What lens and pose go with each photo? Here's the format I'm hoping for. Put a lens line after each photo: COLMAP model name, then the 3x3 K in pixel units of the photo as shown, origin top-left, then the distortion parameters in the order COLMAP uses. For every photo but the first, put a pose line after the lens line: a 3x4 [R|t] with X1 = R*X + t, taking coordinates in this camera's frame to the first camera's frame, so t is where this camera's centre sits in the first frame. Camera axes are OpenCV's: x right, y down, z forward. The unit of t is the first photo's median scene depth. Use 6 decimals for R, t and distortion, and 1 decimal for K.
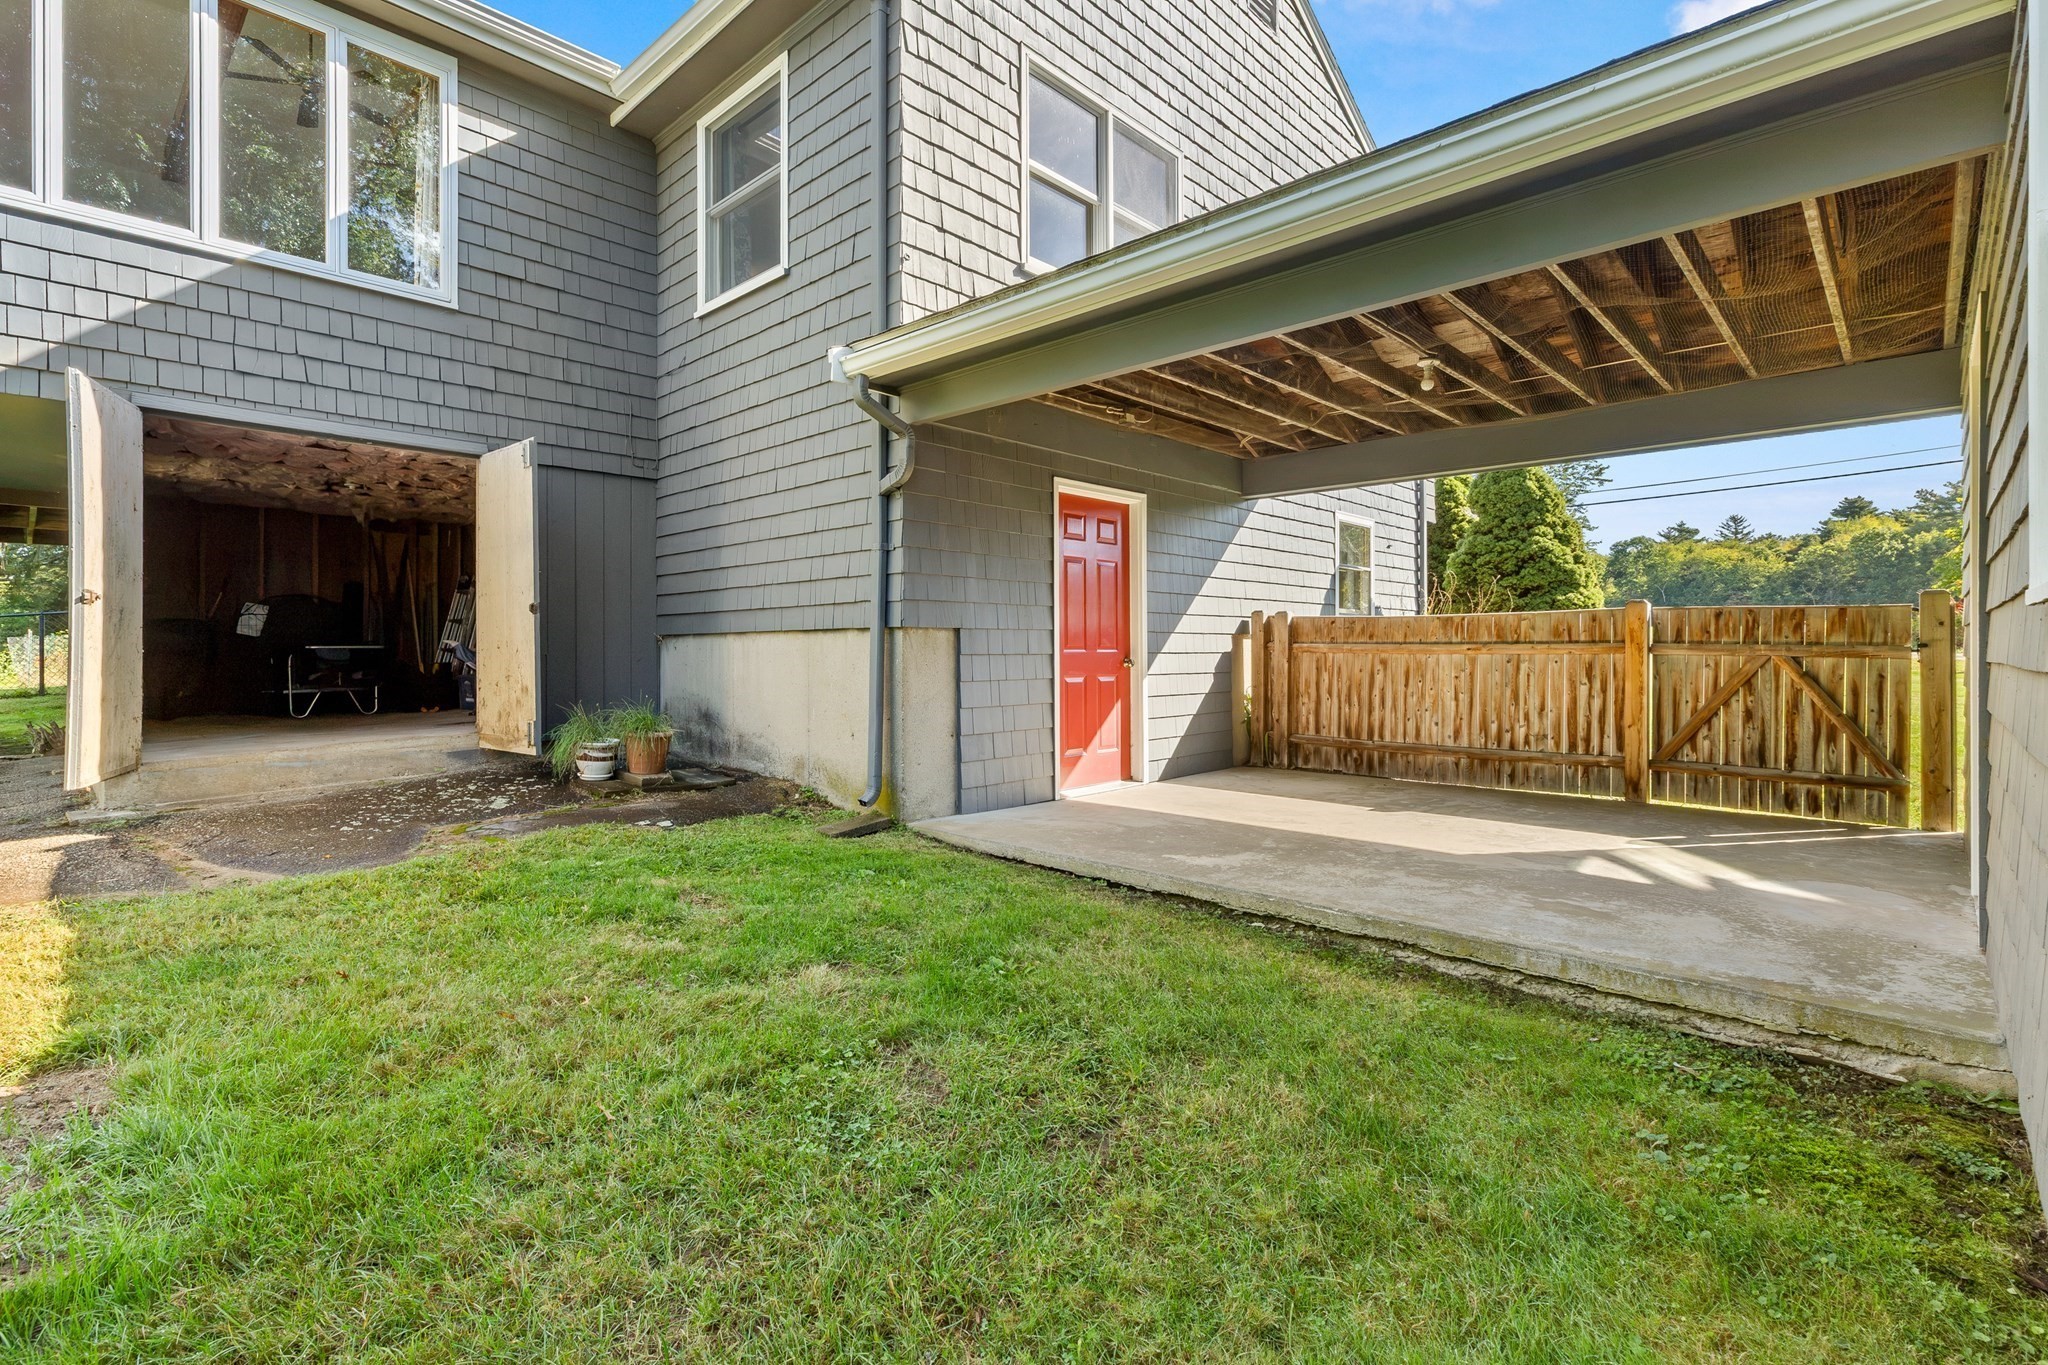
lens RADIAL K [[944.1, 0, 1016.0], [0, 944.1, 660.9], [0, 0, 1]] dist [0.000961, -0.000088]
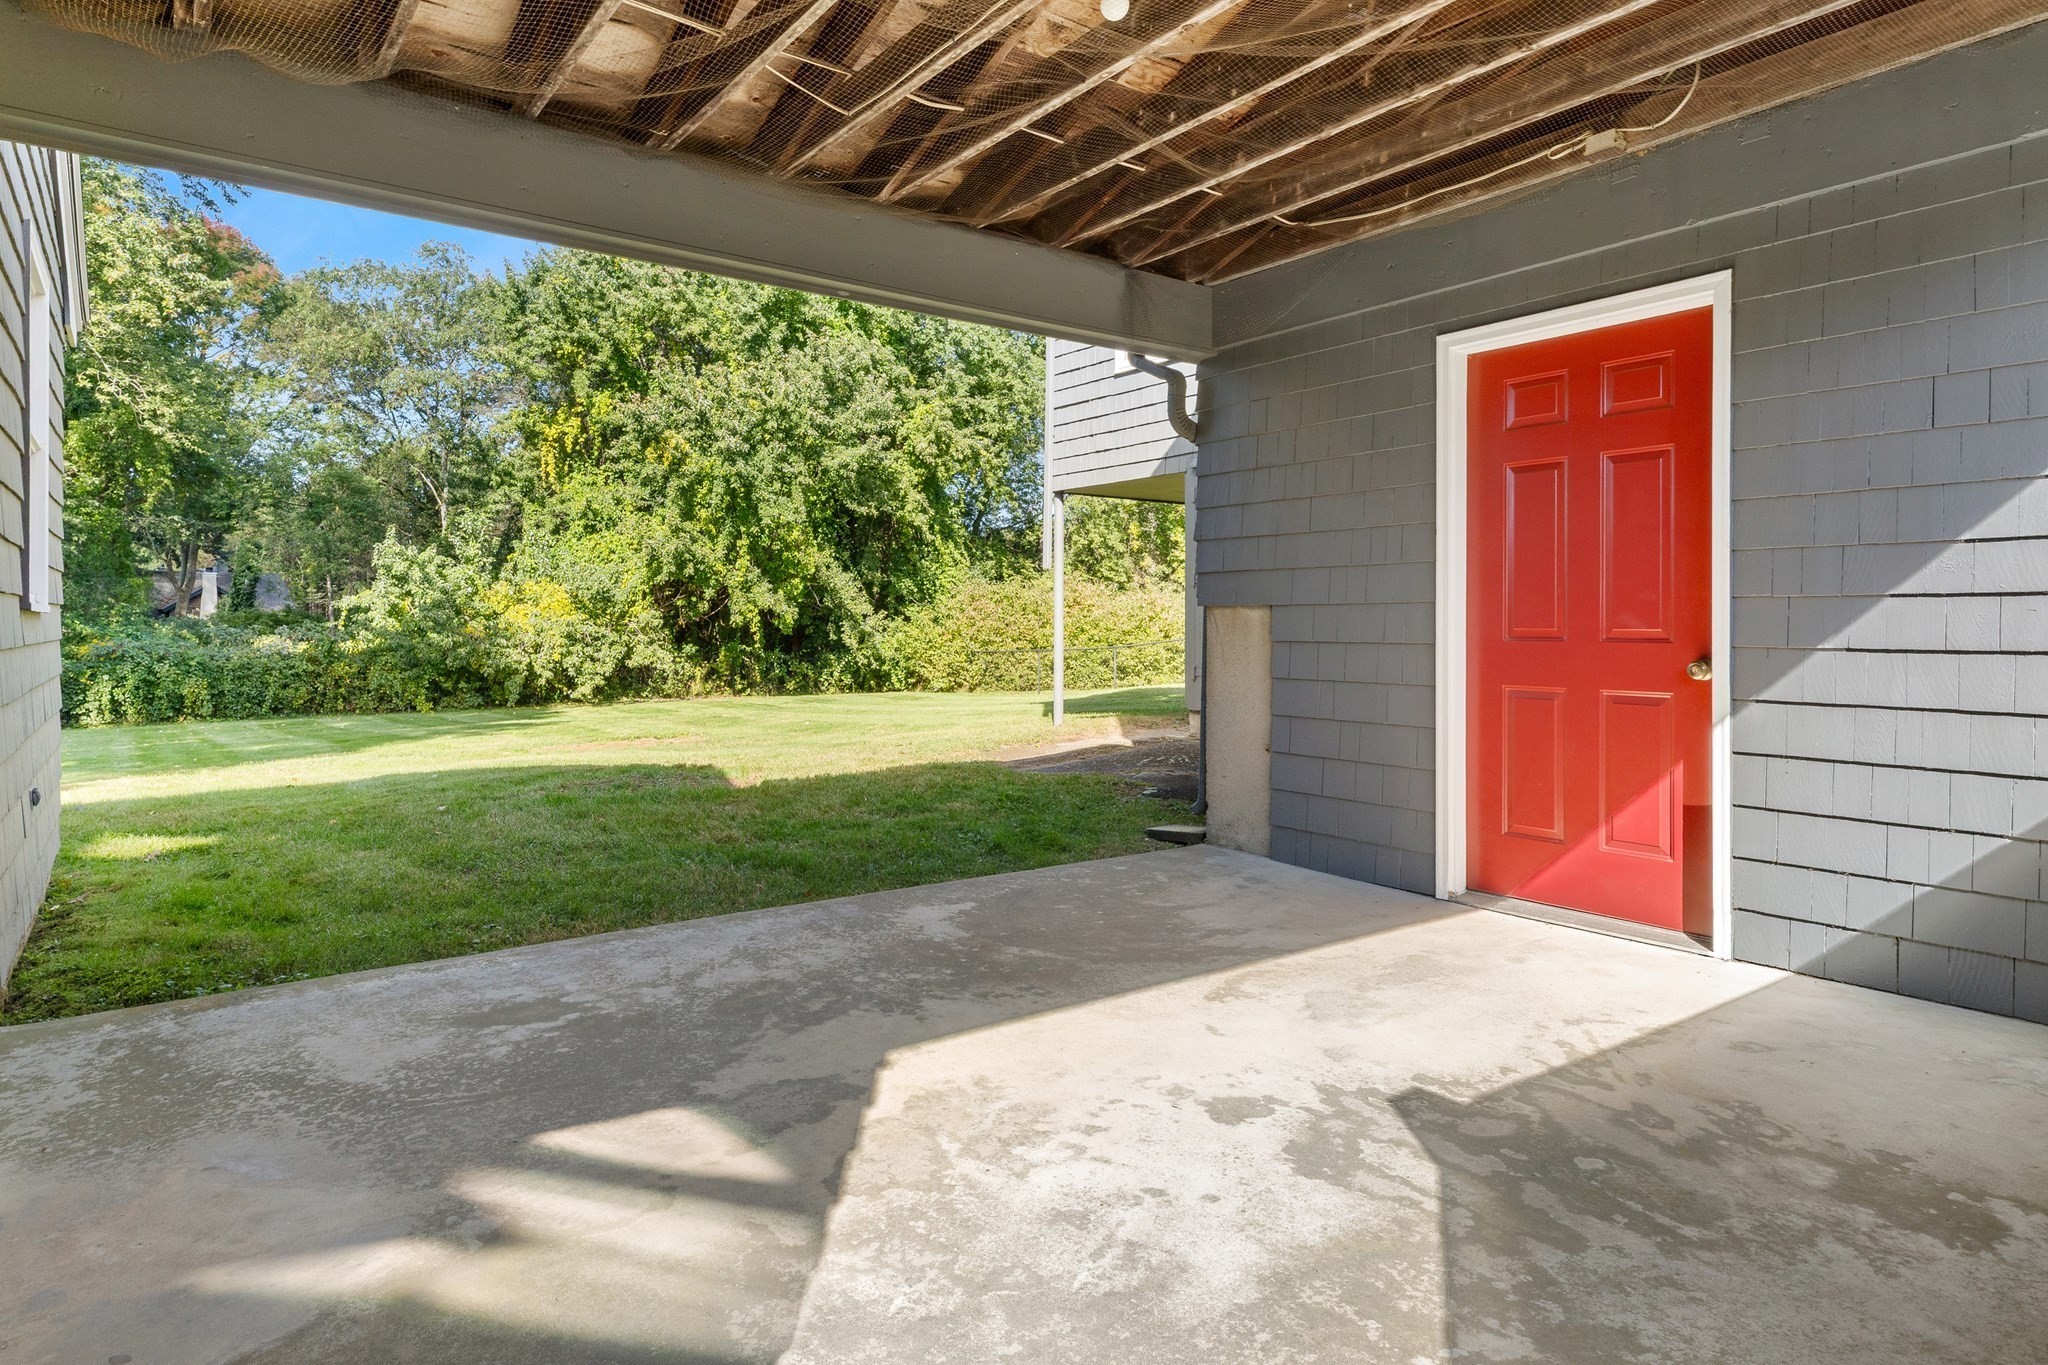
lens RADIAL K [[1184.7, 0, 1023.3], [0, 1184.7, 622.4], [0, 0, 1]] dist [0.000654, 0.000136]
pose [[-0.173613, -0.000547, -0.984814, 0.687663], [-0.006857, 0.999976, 0.000653, -0.016872], [0.984790, 0.006867, -0.173613, 0.758090]]
